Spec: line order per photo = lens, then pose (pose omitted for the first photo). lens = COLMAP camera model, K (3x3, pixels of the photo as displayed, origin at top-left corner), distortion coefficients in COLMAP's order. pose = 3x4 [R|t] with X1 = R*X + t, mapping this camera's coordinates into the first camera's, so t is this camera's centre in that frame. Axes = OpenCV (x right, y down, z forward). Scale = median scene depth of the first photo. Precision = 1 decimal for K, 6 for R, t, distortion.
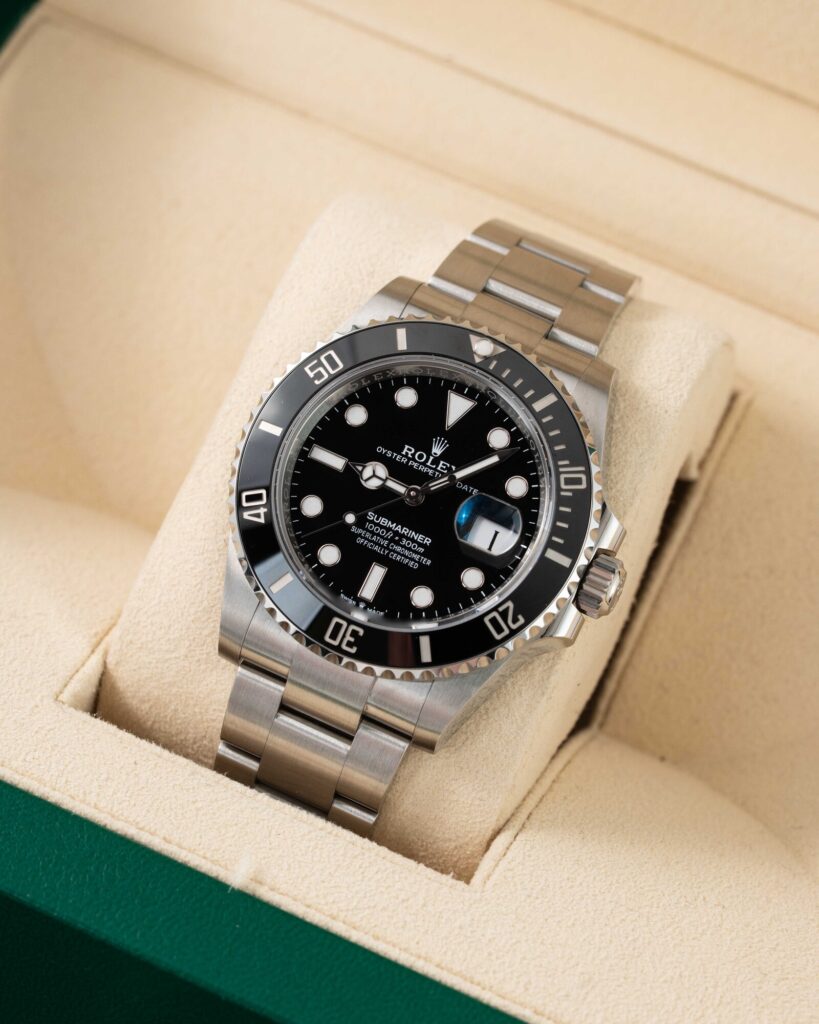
lens RADIAL K [[4978.0, 0, 409.5], [0, 4978.0, 512.0], [0, 0, 1]] dist [-0.316480, -5.117989]
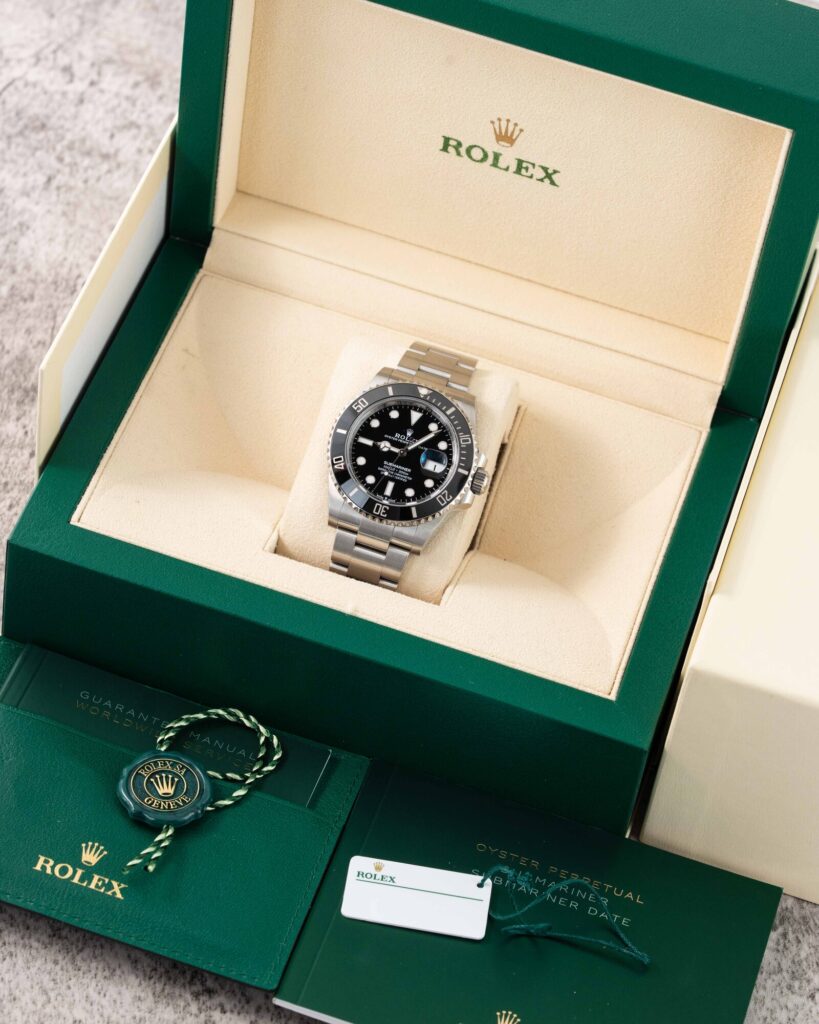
lens RADIAL K [[4978.0, 0, 409.5], [0, 4978.0, 512.0], [0, 0, 1]] dist [-0.316480, -5.117989]
pose [[0.991793, -0.090764, 0.090047, -0.221225], [0.094649, 0.994713, -0.039852, 0.125126], [-0.085953, 0.048048, 0.995140, -1.468321]]
